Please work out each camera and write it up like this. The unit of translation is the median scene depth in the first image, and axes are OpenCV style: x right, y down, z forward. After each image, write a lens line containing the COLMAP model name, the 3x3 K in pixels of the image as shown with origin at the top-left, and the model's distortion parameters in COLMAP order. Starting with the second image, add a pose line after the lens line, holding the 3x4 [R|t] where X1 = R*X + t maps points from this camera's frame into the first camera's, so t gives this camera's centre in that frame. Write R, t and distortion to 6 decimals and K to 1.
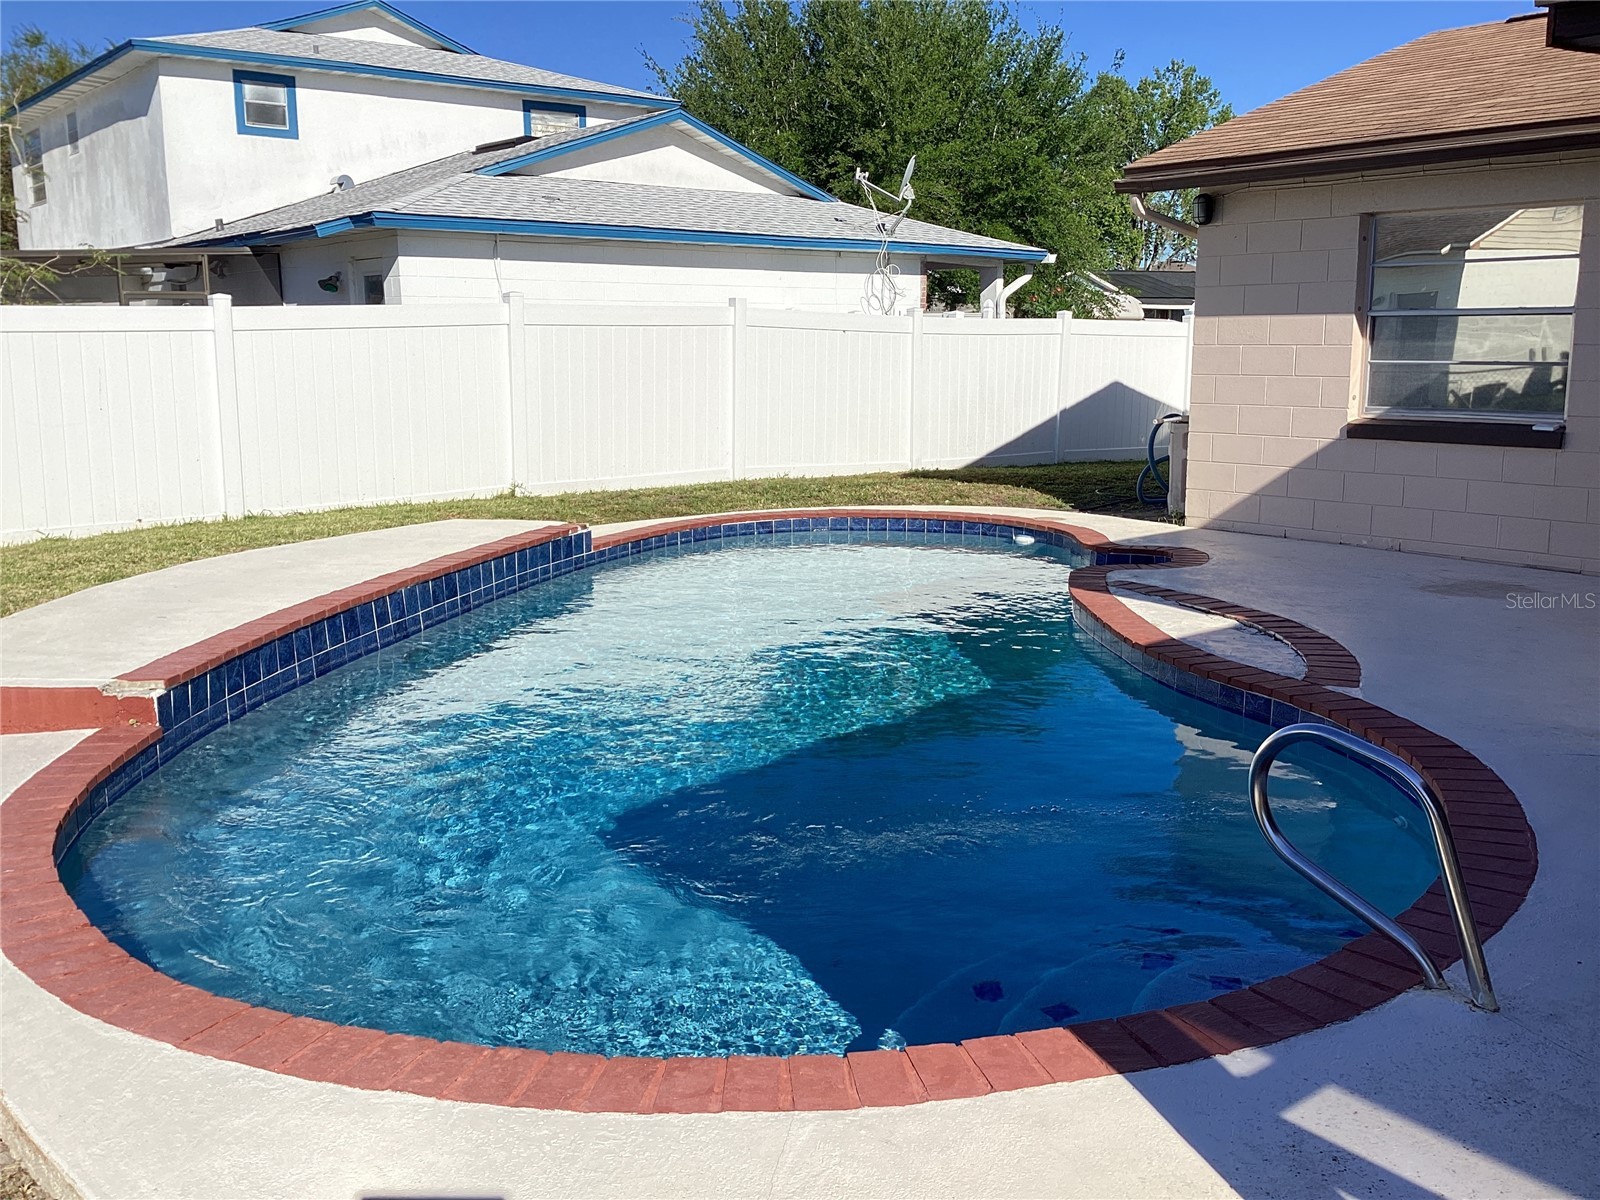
lens RADIAL K [[1445.2, 0, 800.0], [0, 1445.2, 600.0], [0, 0, 1]] dist [0.066608, -0.115836]
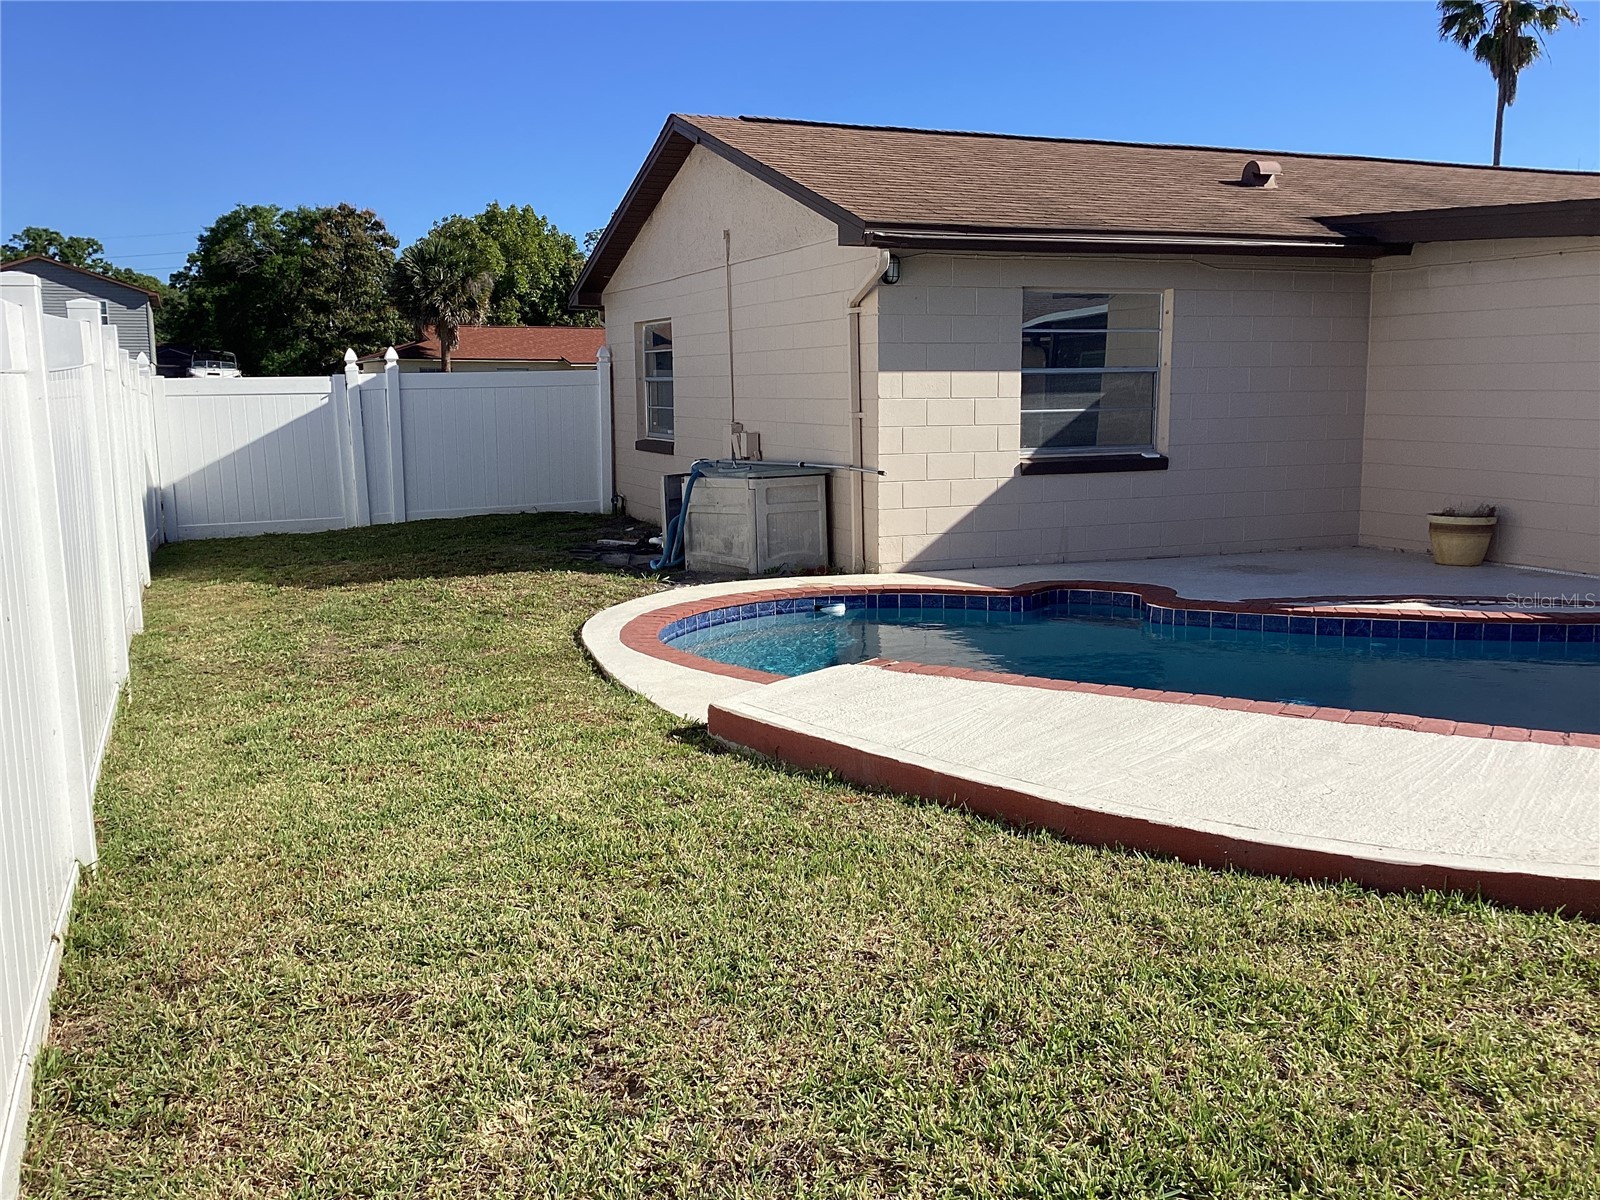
lens RADIAL K [[1445.2, 0, 800.0], [0, 1445.2, 600.0], [0, 0, 1]] dist [0.066608, -0.115836]
pose [[0.275449, -0.141029, 0.950915, -0.815137], [0.172925, 0.980314, 0.095298, -0.155757], [-0.945635, 0.138187, 0.294413, 0.833435]]
